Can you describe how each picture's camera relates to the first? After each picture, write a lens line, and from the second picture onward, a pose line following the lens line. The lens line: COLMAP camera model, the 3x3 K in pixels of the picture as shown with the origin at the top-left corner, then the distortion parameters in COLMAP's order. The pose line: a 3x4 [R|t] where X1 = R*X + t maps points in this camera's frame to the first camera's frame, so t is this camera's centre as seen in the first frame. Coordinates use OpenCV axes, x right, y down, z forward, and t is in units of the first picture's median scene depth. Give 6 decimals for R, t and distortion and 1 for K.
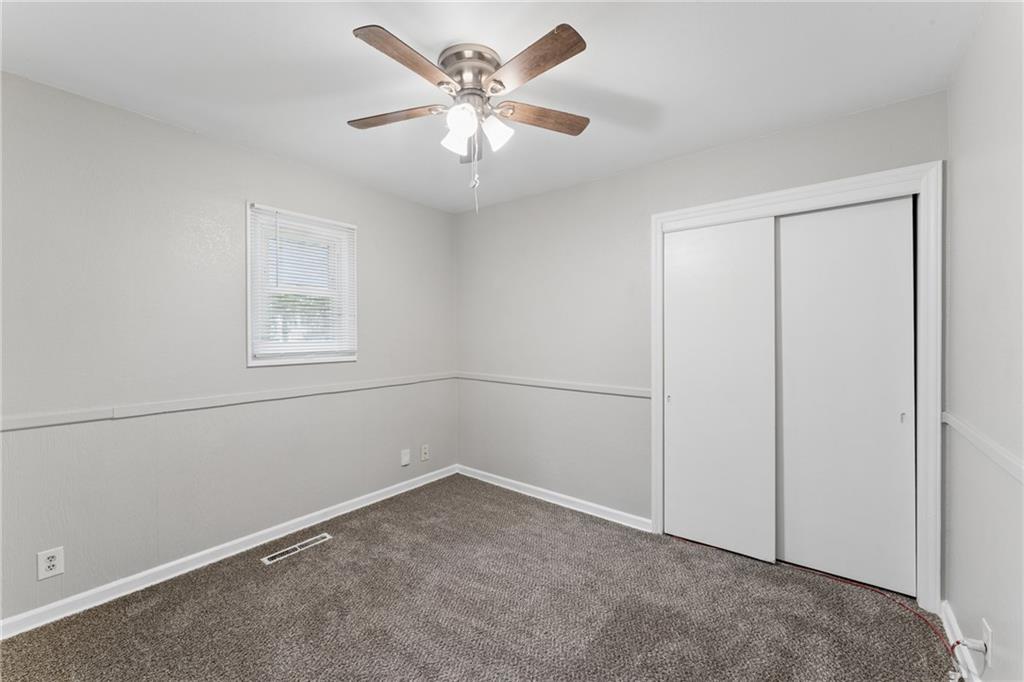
lens RADIAL K [[410.1, 0, 507.6], [0, 410.1, 337.7], [0, 0, 1]] dist [0.004731, 0.000517]
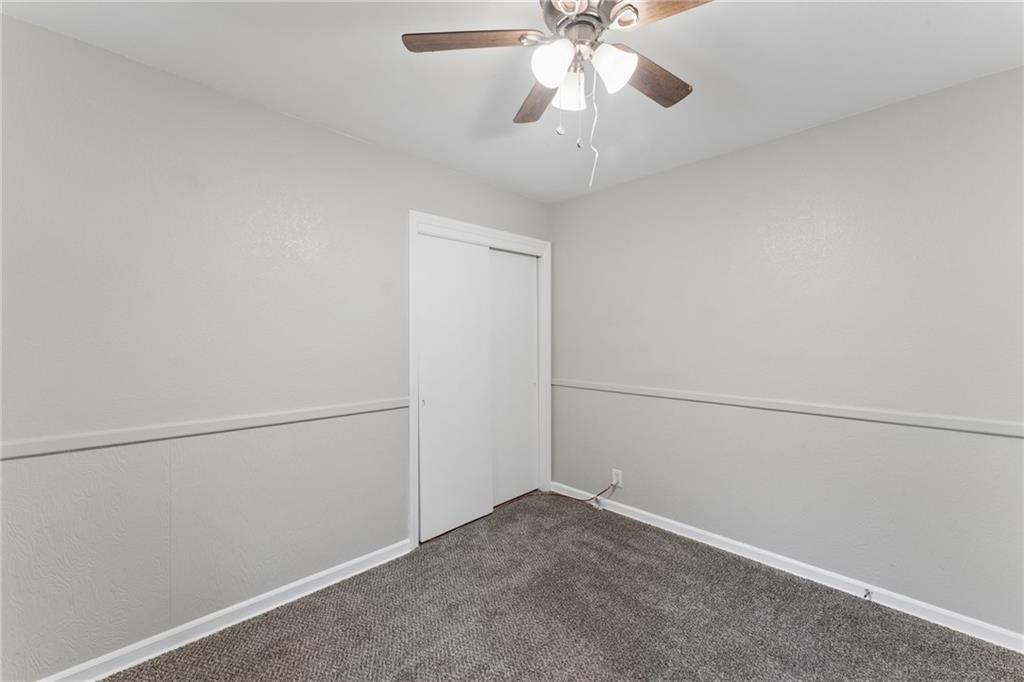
lens RADIAL K [[410.1, 0, 519.0], [0, 410.1, 335.4], [0, 0, 1]] dist [0.004731, 0.000517]
pose [[0.144473, -0.010573, 0.989452, -1.112378], [0.018607, 0.999795, 0.007966, -0.036619], [-0.989334, 0.017260, 0.144640, 1.289430]]
